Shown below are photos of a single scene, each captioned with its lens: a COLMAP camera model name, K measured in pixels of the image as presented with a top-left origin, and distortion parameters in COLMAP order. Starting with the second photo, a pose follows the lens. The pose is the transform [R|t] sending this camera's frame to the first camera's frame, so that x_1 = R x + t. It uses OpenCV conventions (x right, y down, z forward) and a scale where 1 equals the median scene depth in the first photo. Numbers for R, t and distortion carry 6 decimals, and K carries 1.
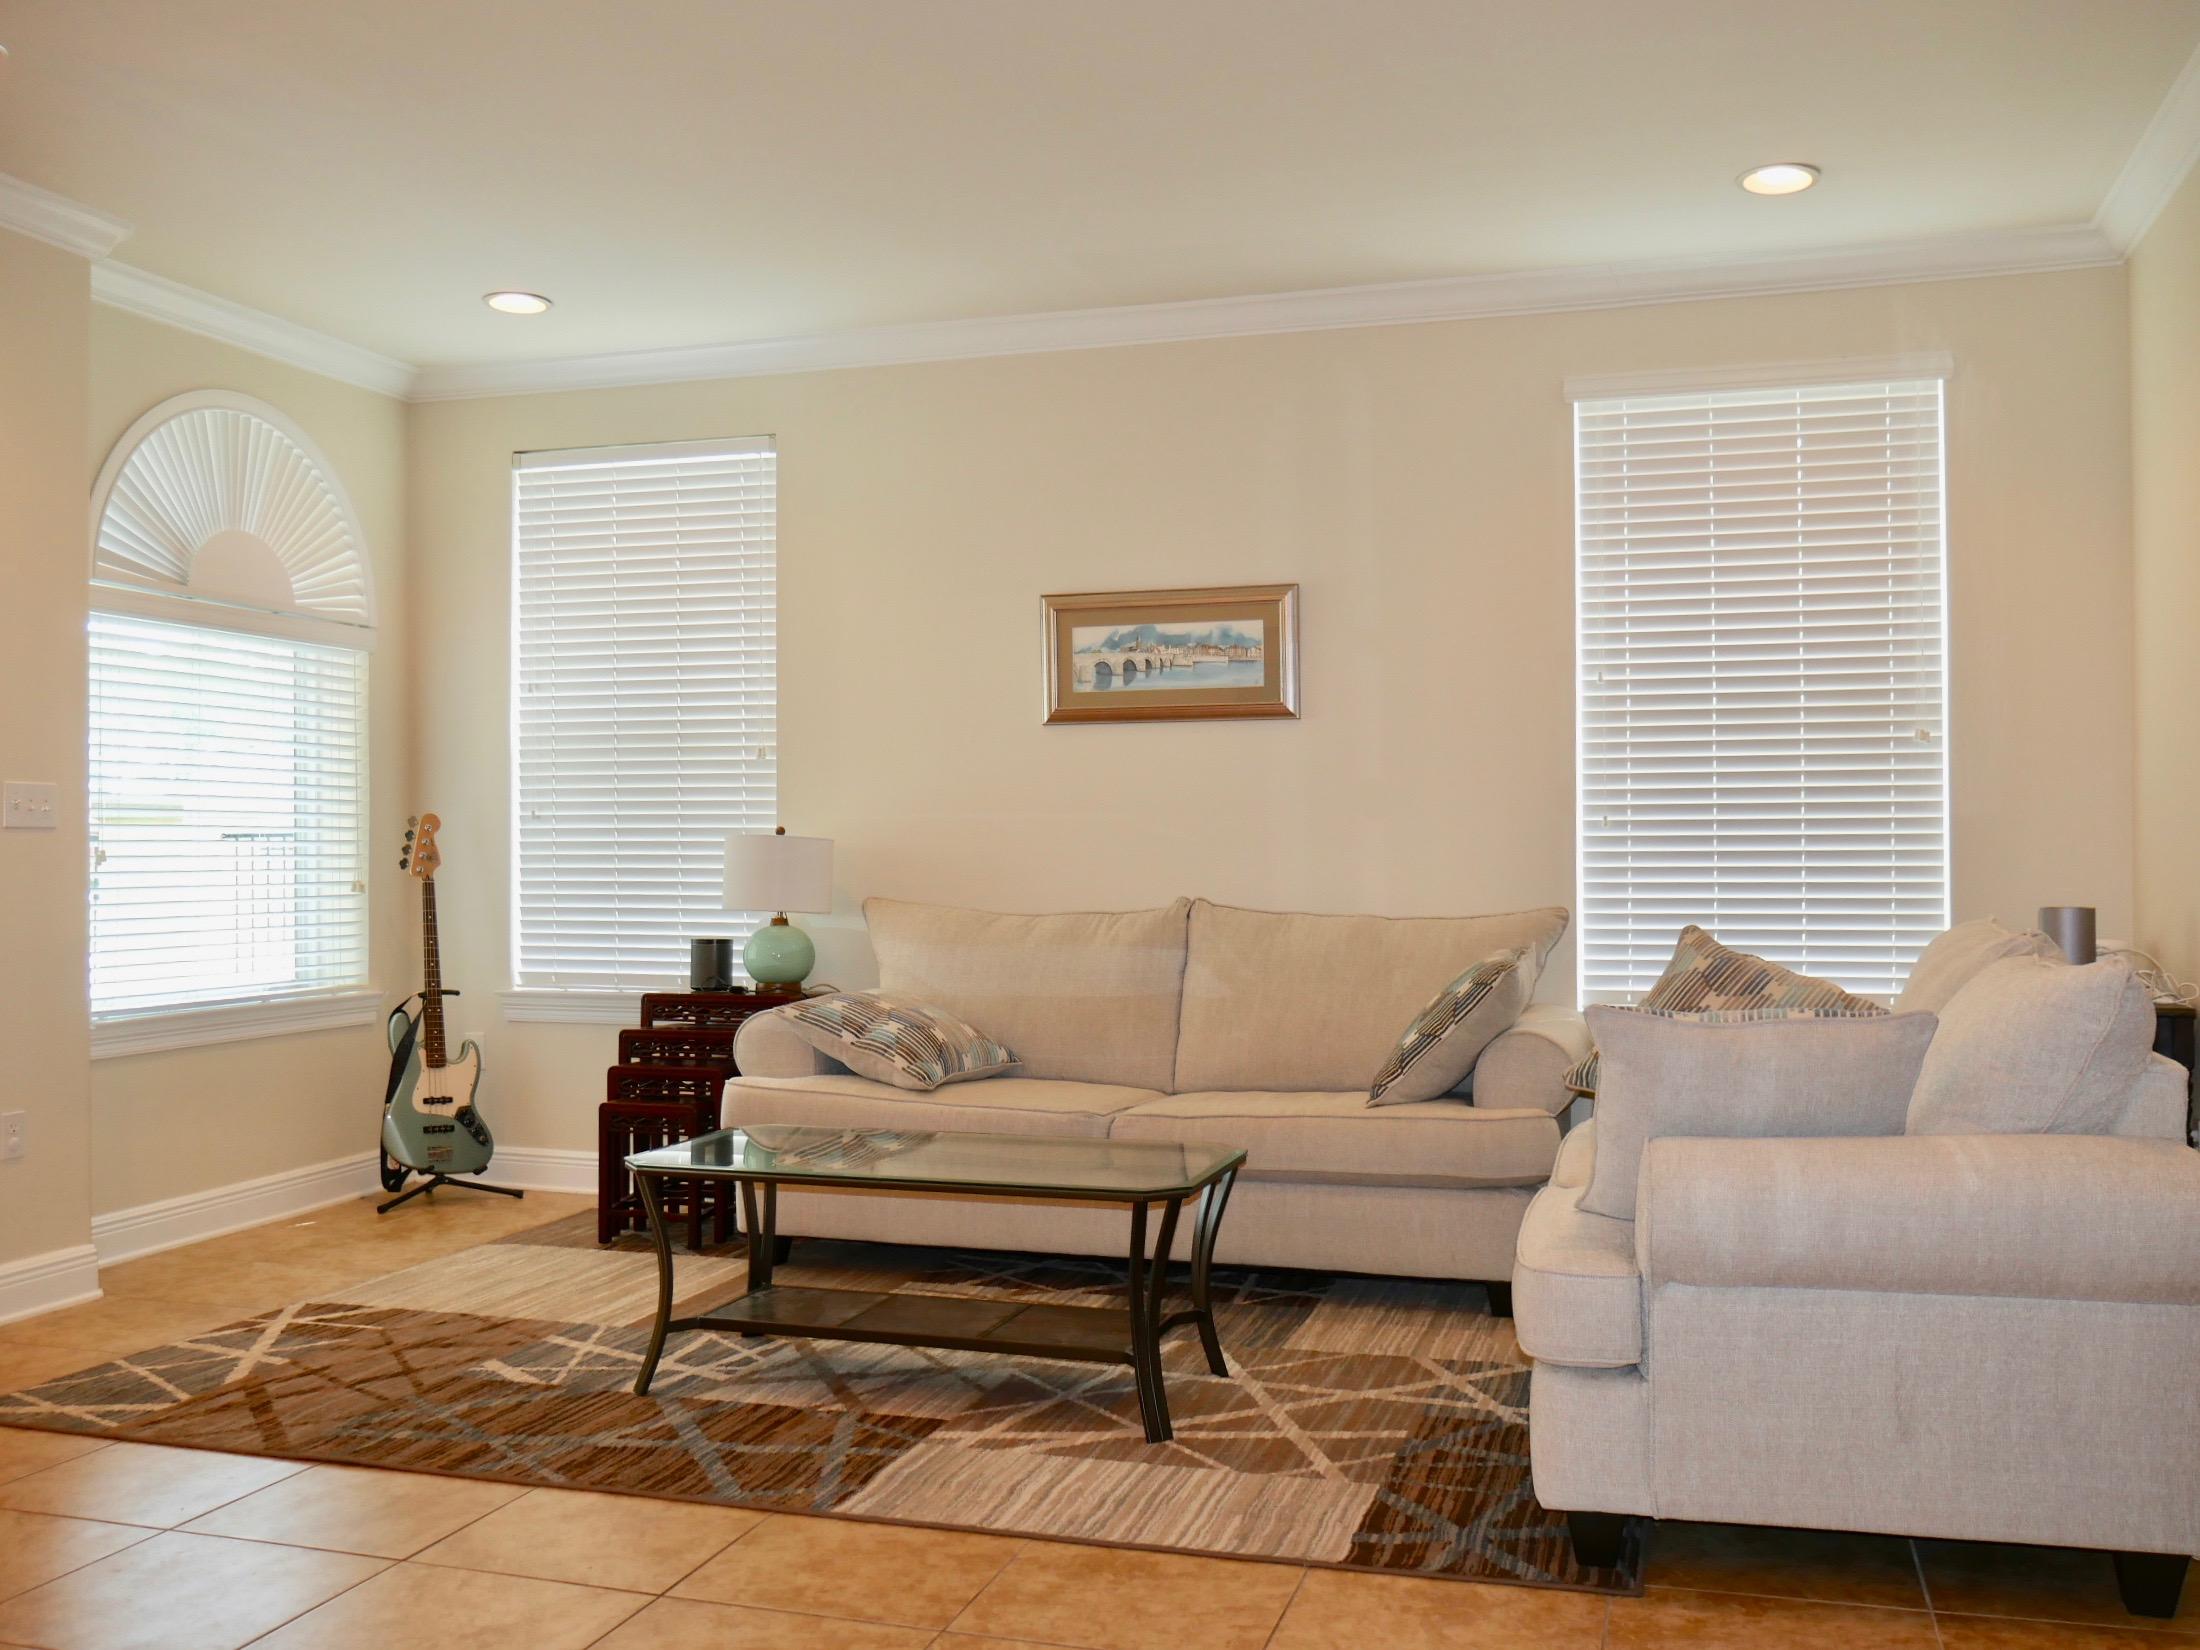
lens RADIAL K [[1973.6, 0, 1100.0], [0, 1973.6, 825.0], [0, 0, 1]] dist [-0.013213, -0.002959]
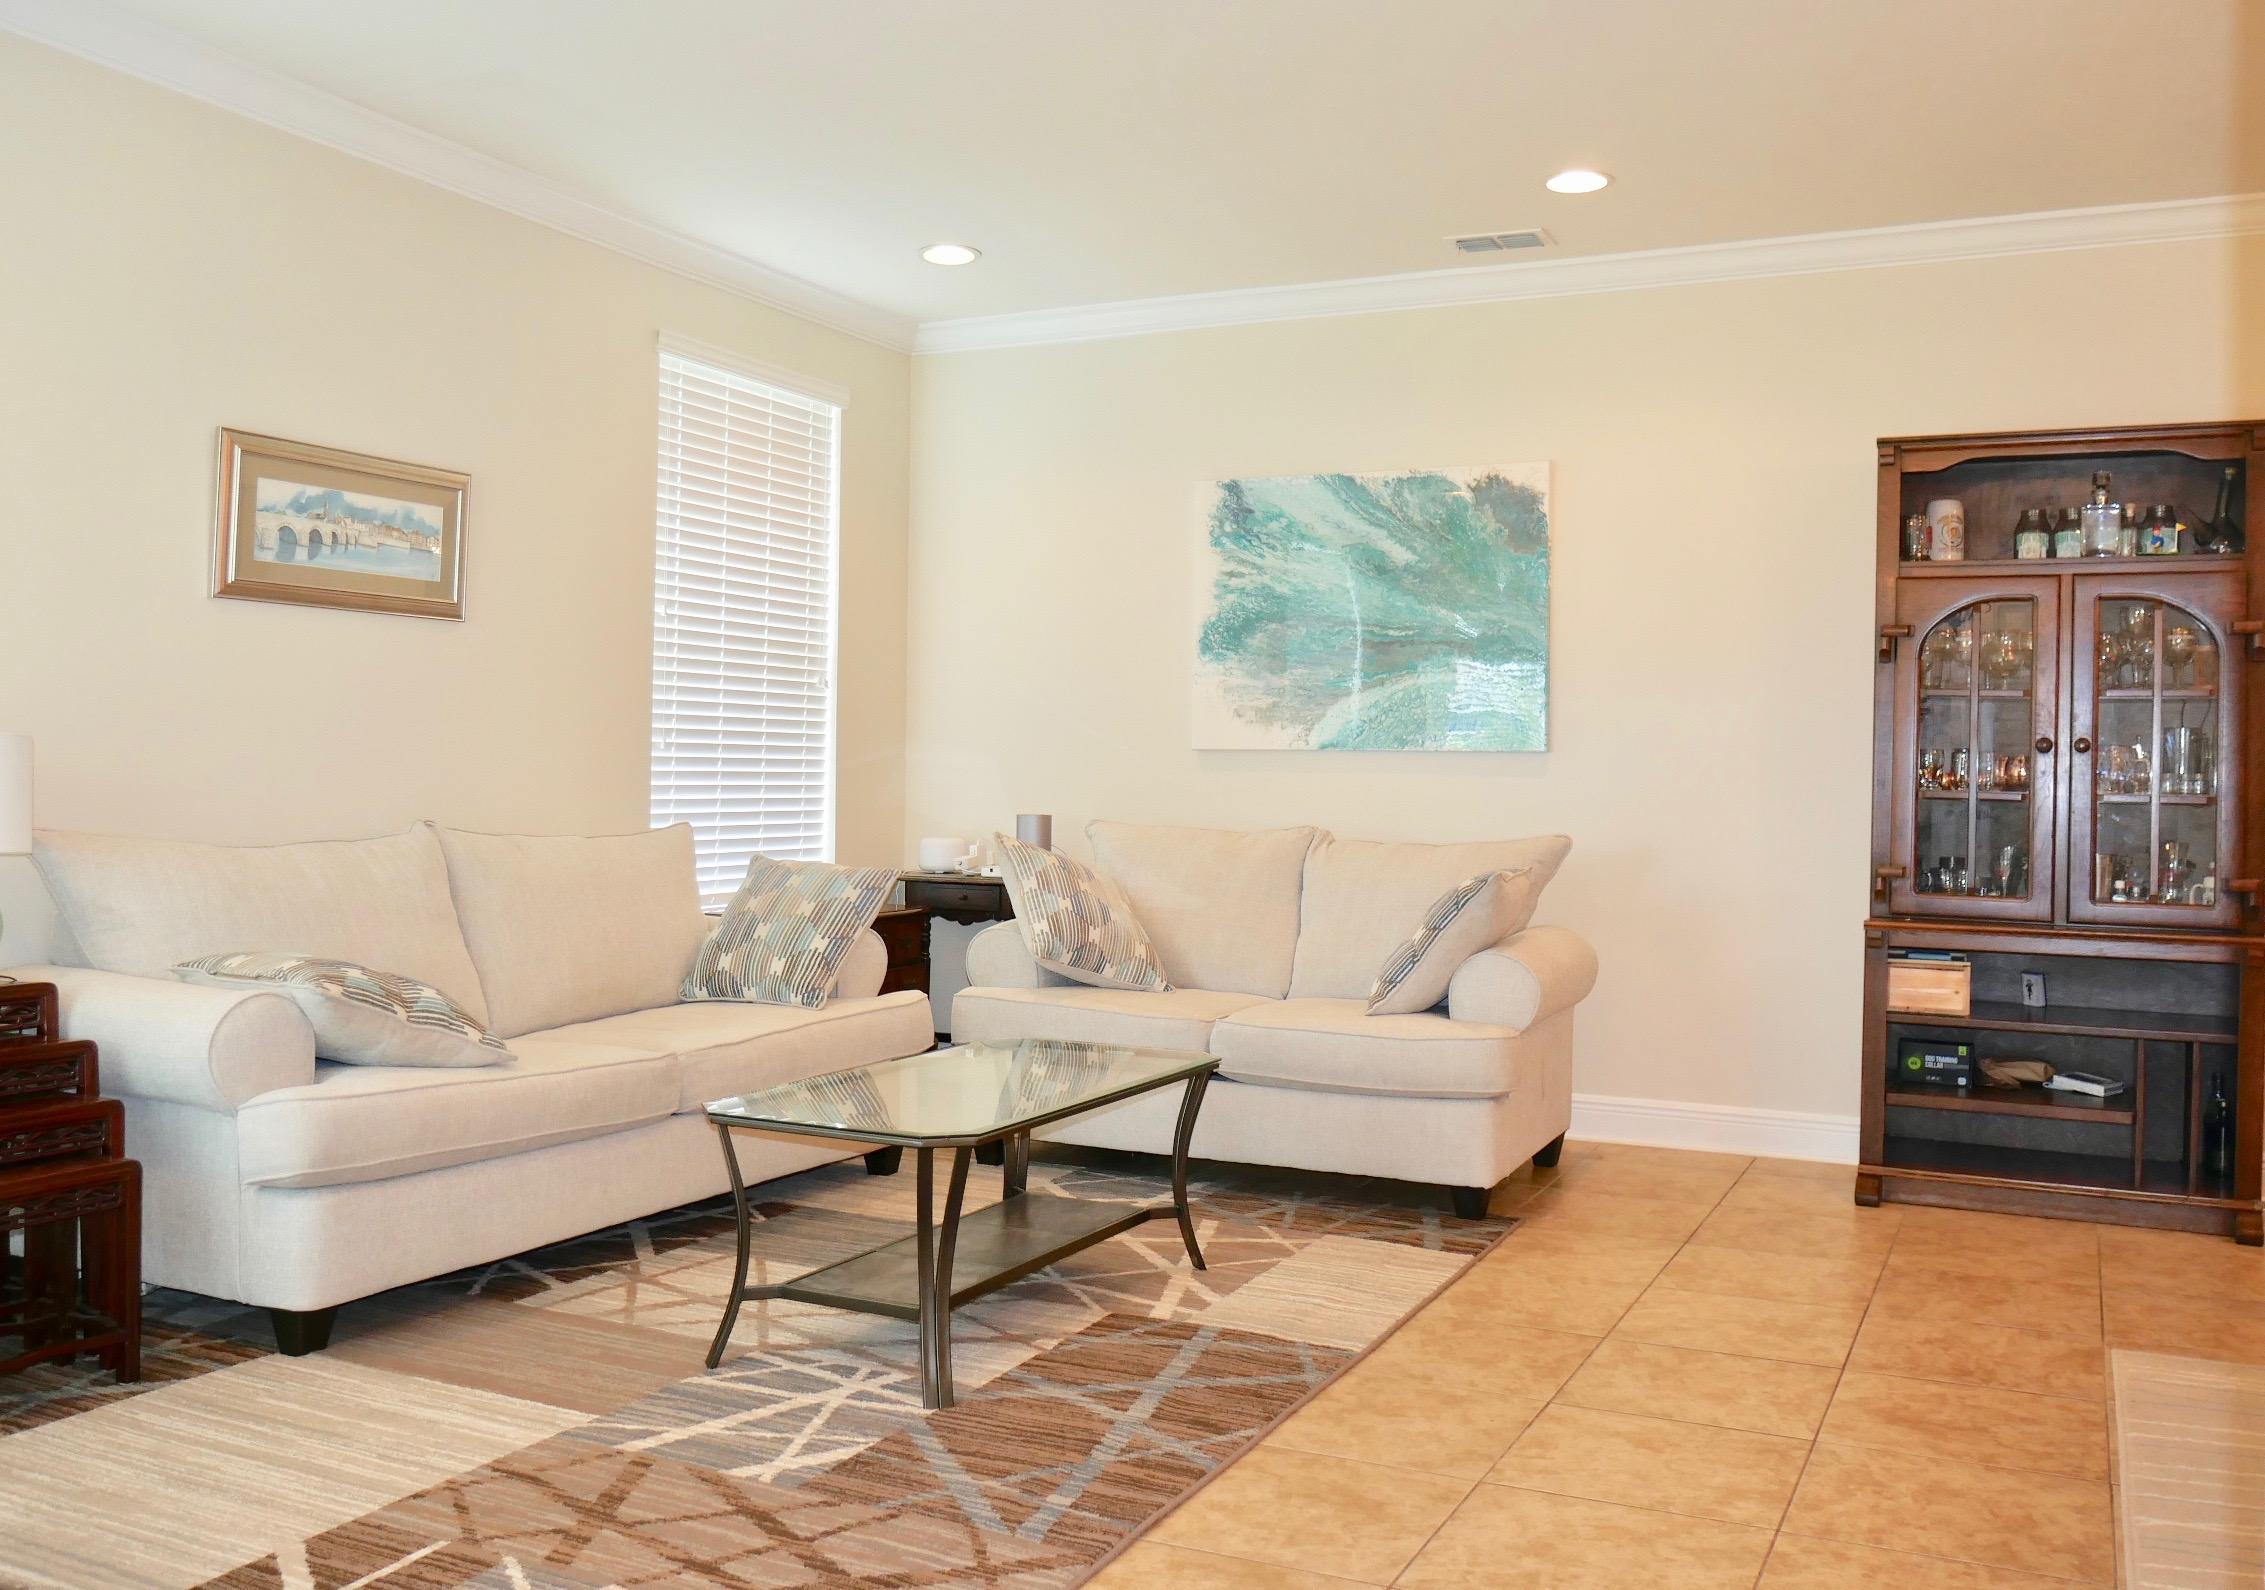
lens RADIAL K [[1943.1, 0, 1132.5], [0, 1943.1, 795.0], [0, 0, 1]] dist [-0.001558, 0.001165]
pose [[0.153776, -0.007275, 0.988079, -0.798582], [-0.027928, 0.999541, 0.011706, 0.007197], [-0.987711, -0.029395, 0.153502, 0.601871]]
